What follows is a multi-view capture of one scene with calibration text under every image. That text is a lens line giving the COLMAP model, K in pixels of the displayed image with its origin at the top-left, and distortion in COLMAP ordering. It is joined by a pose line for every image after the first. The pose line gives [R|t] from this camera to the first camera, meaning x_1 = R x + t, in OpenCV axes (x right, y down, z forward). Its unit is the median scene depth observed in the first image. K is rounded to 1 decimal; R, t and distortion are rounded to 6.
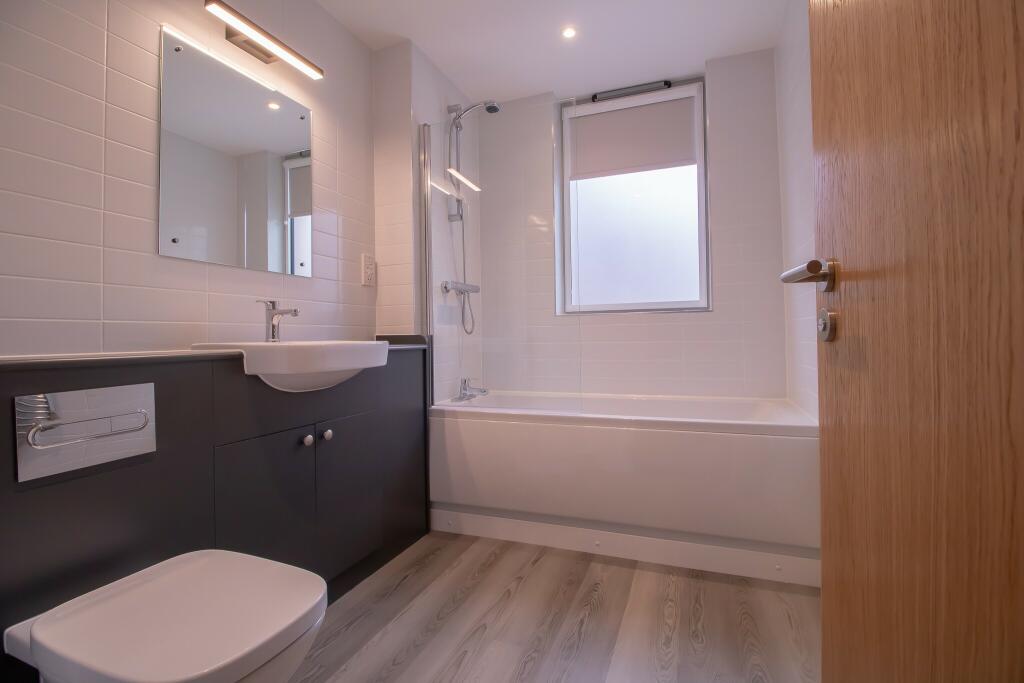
lens RADIAL K [[477.6, 0, 512.0], [0, 477.6, 341.5], [0, 0, 1]] dist [0.002412, 0.000482]
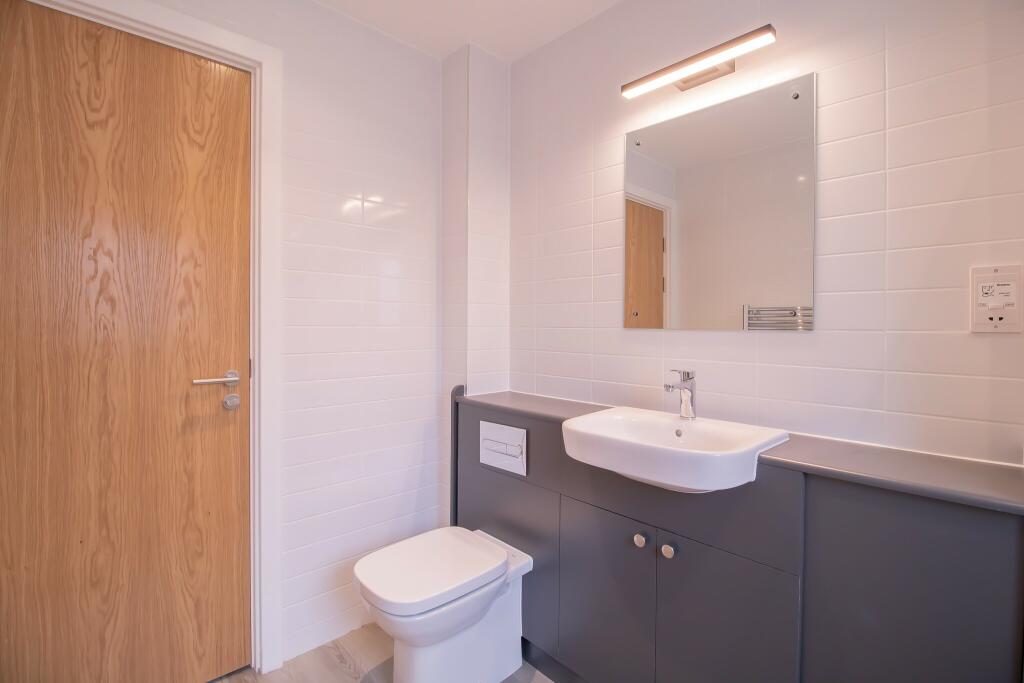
lens RADIAL K [[470.4, 0, 512.0], [0, 470.4, 341.5], [0, 0, 1]] dist [-0.025742, -0.000028]
pose [[-0.438191, 0.016727, -0.898726, 0.383725], [-0.022286, 0.999317, 0.029465, -0.155245], [0.898606, 0.032940, -0.437519, 1.092880]]
